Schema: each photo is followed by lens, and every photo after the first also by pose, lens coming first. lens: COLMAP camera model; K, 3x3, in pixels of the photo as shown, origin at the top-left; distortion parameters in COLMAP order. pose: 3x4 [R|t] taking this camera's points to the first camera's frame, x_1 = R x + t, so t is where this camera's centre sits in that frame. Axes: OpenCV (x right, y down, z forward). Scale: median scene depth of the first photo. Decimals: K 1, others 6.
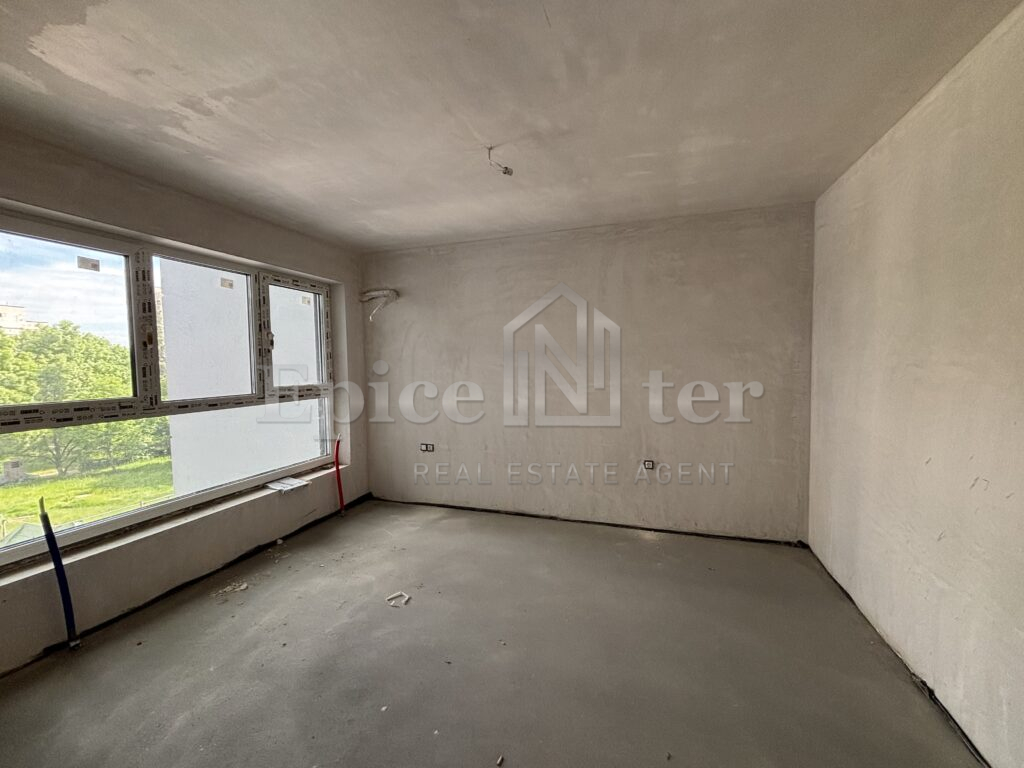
lens RADIAL K [[411.8, 0, 516.4], [0, 411.8, 382.8], [0, 0, 1]] dist [0.010471, -0.000766]
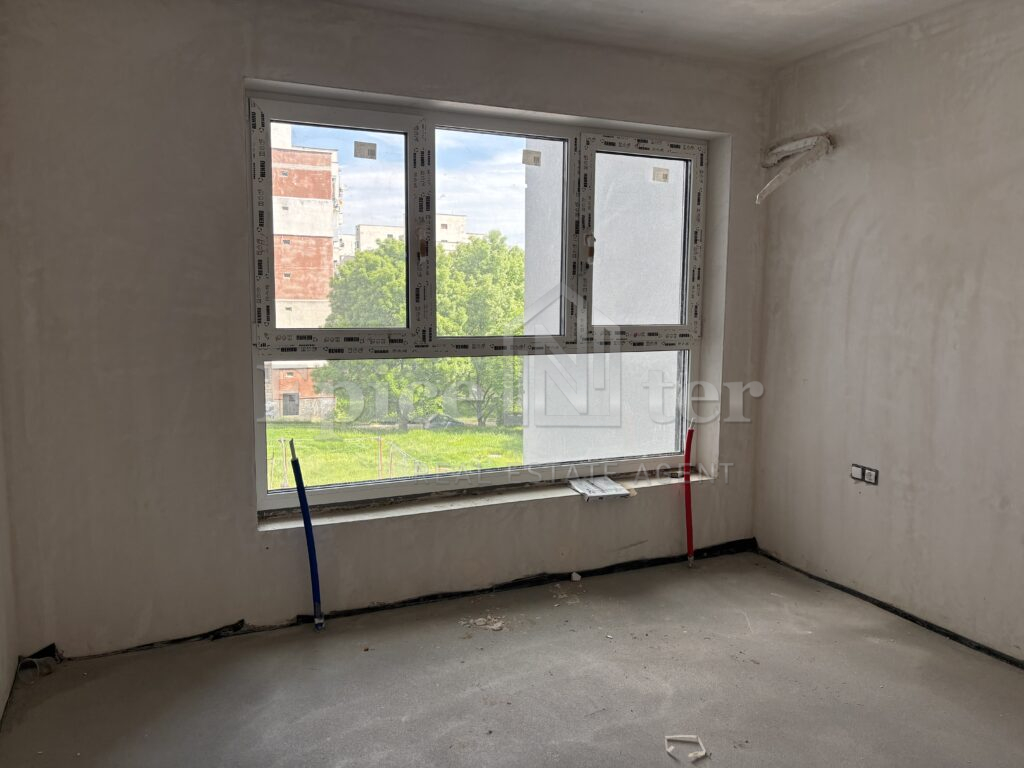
lens RADIAL K [[775.9, 0, 507.1], [0, 775.9, 381.1], [0, 0, 1]] dist [0.048730, -0.034493]
pose [[0.689501, 0.101382, -0.717154, 0.161194], [-0.053936, 0.994593, 0.088747, -0.003247], [0.722274, -0.022510, 0.691241, 0.132416]]
